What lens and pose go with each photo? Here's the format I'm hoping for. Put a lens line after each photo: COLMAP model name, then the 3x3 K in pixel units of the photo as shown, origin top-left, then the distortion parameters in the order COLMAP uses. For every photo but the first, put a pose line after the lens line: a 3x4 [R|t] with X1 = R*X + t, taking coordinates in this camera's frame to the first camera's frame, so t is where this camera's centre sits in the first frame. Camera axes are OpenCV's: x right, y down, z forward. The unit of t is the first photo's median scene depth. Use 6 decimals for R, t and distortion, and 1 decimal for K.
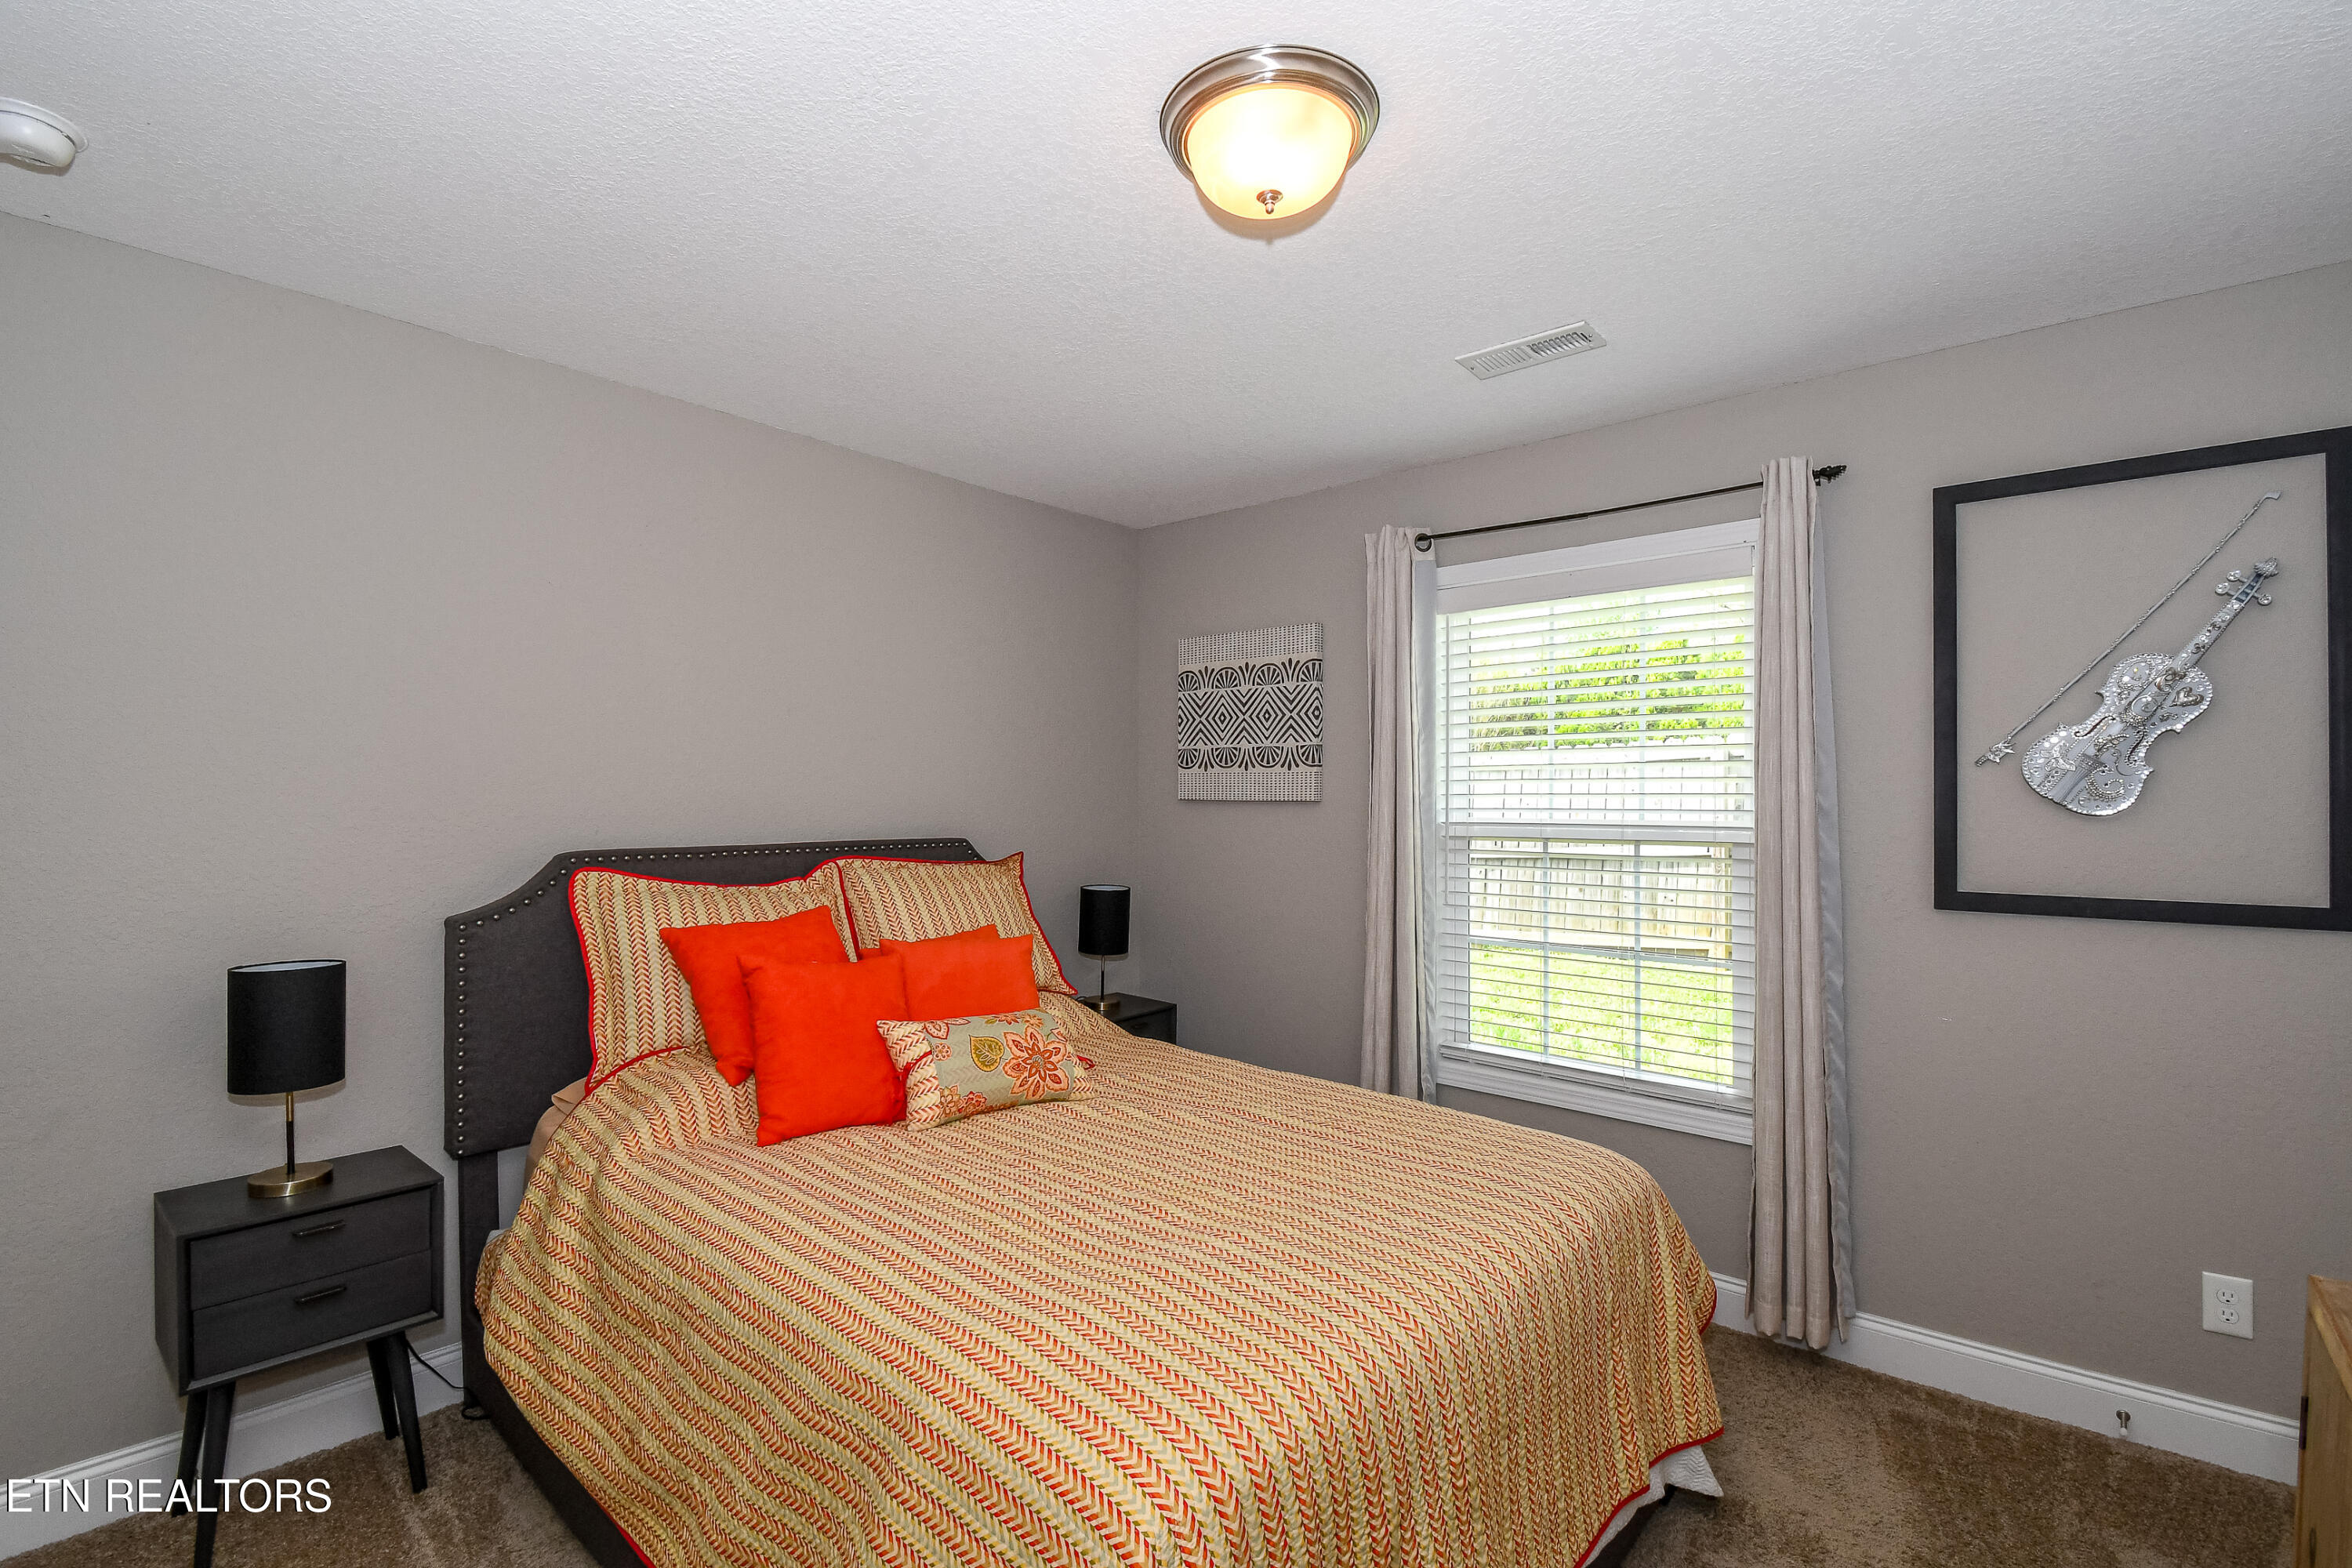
lens RADIAL K [[1035.4, 0, 1165.7], [0, 1035.4, 782.9], [0, 0, 1]] dist [0.019841, -0.015647]
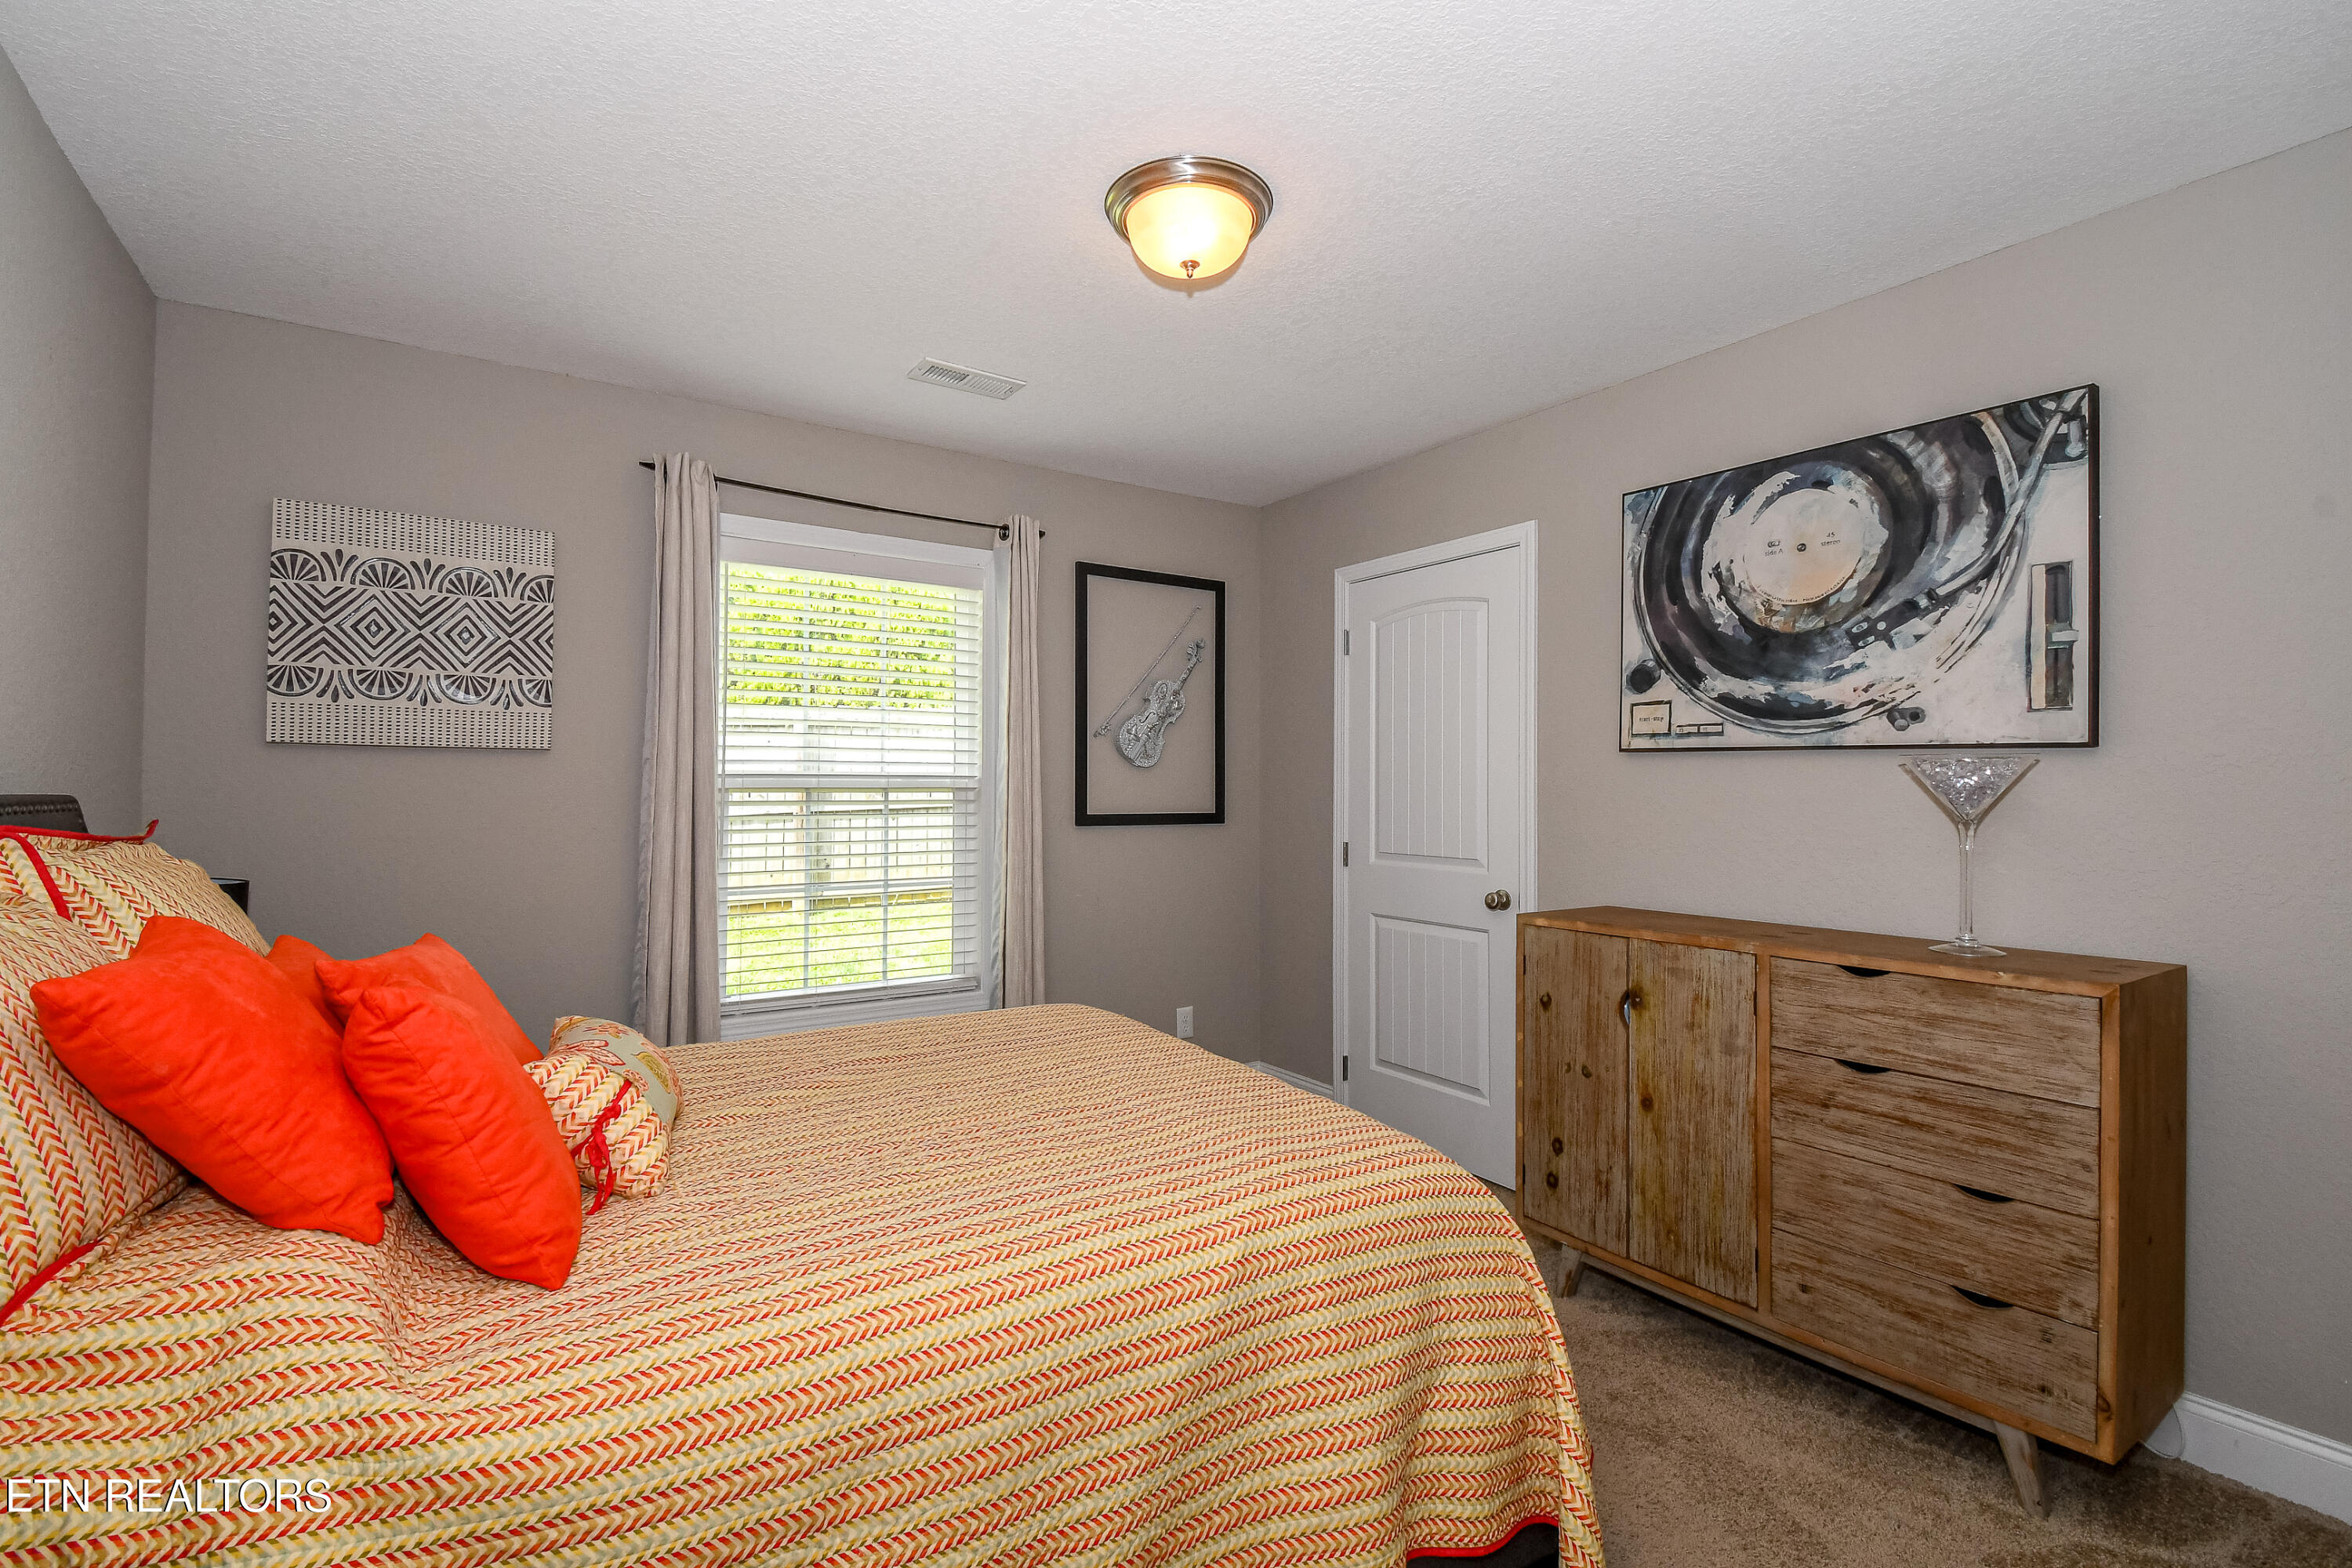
lens RADIAL K [[1035.4, 0, 1165.7], [0, 1035.4, 782.9], [0, 0, 1]] dist [0.019841, -0.015647]
pose [[0.276542, -0.000867, 0.961001, -0.615667], [-0.022505, 0.999719, 0.007378, 0.032631], [-0.960738, -0.023668, 0.276445, 0.358384]]
